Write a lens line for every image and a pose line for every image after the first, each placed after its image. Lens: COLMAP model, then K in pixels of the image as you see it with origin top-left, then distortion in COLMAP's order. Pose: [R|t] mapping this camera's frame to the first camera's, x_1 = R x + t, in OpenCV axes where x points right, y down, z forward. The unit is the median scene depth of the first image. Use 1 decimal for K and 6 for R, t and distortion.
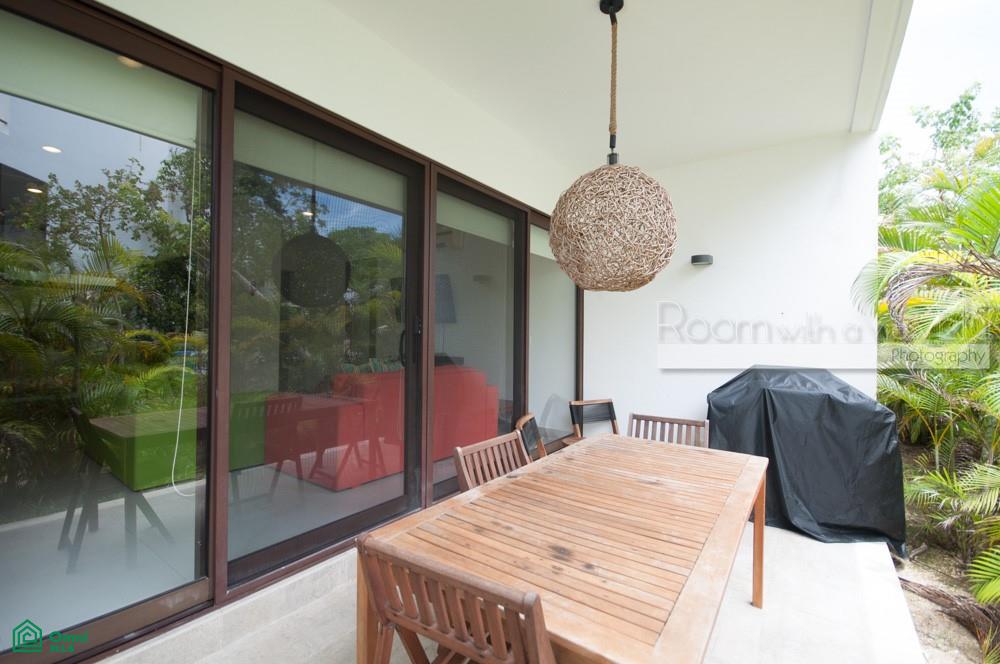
lens RADIAL K [[439.7, 0, 503.9], [0, 439.7, 331.5], [0, 0, 1]] dist [0.002536, 0.000509]
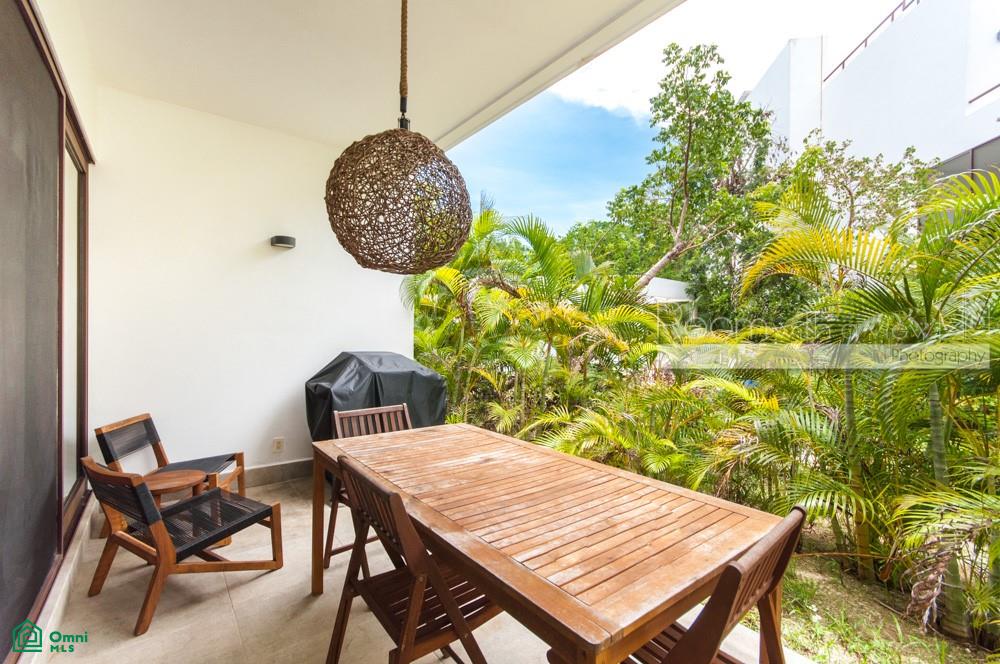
lens RADIAL K [[439.7, 0, 503.9], [0, 439.7, 331.5], [0, 0, 1]] dist [0.002536, 0.000509]
pose [[0.286796, -0.005475, 0.957976, -0.629107], [-0.012853, 0.999872, 0.009562, 0.019779], [-0.957905, -0.015055, 0.286689, 0.618596]]
